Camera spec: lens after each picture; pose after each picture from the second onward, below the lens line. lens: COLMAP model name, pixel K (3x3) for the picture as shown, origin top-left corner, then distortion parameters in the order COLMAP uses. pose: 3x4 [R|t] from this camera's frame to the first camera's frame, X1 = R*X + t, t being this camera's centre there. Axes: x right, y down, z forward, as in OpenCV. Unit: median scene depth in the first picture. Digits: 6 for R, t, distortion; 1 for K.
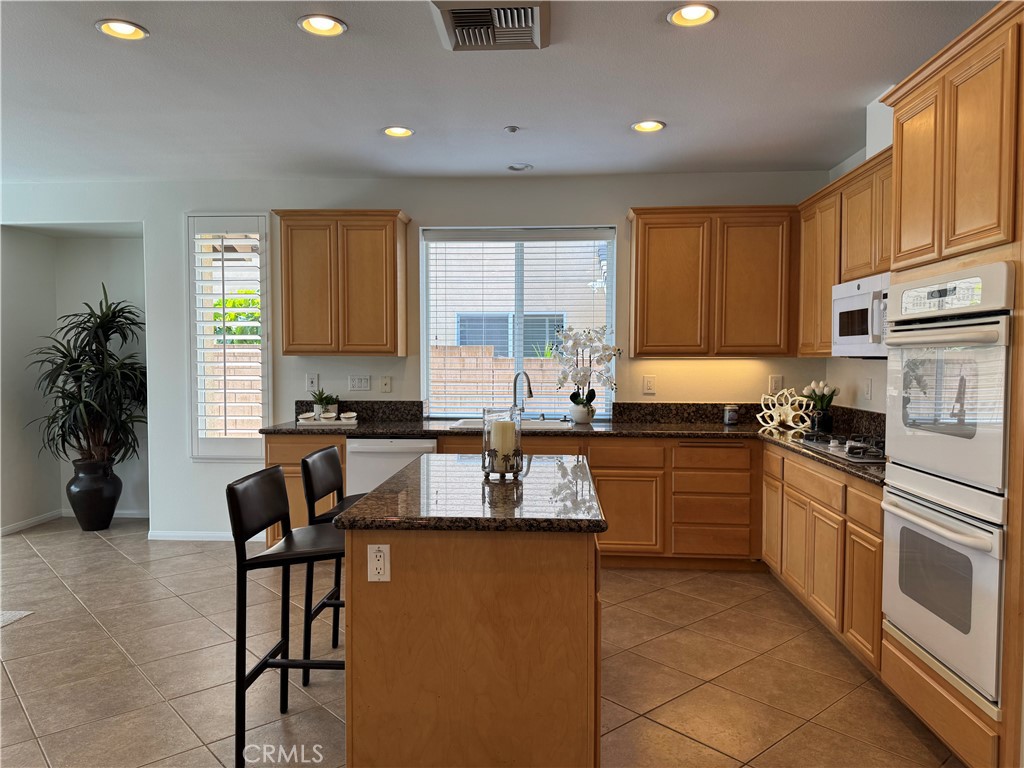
lens RADIAL K [[717.1, 0, 509.7], [0, 717.1, 388.3], [0, 0, 1]] dist [0.135081, -0.220937]
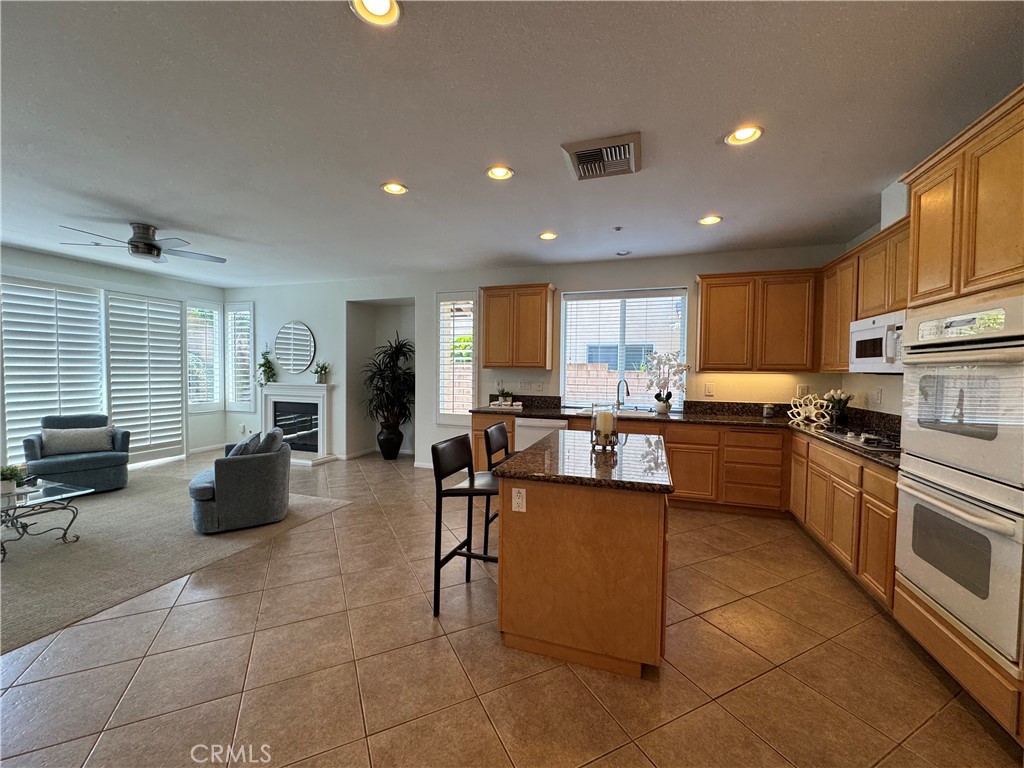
lens RADIAL K [[408.5, 0, 512.2], [0, 408.5, 385.0], [0, 0, 1]] dist [-0.003836, 0.000365]
pose [[0.966299, 0.018310, -0.256769, 0.012728], [-0.020156, 0.999786, -0.004561, -0.002186], [0.256631, 0.009583, 0.966462, 0.060219]]
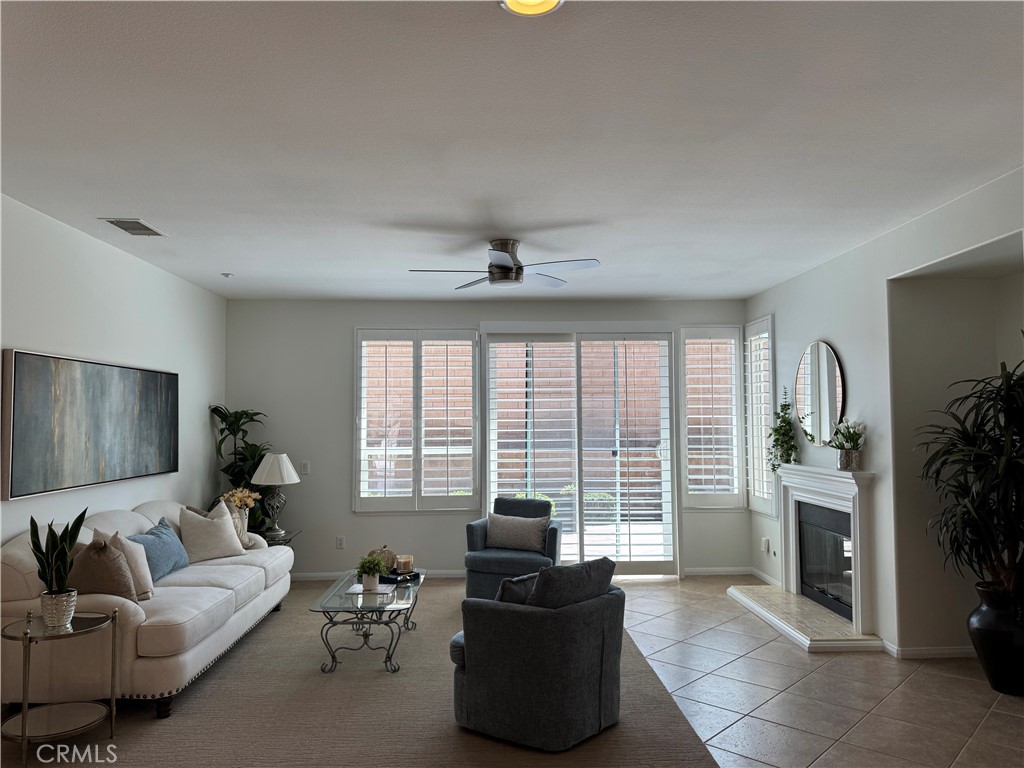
lens RADIAL K [[717.1, 0, 509.7], [0, 717.1, 388.3], [0, 0, 1]] dist [0.135081, -0.220937]
pose [[0.098516, -0.051257, -0.993815, 0.099767], [-0.033925, 0.997919, -0.054831, -0.046370], [0.994557, 0.039117, 0.096572, 0.585000]]
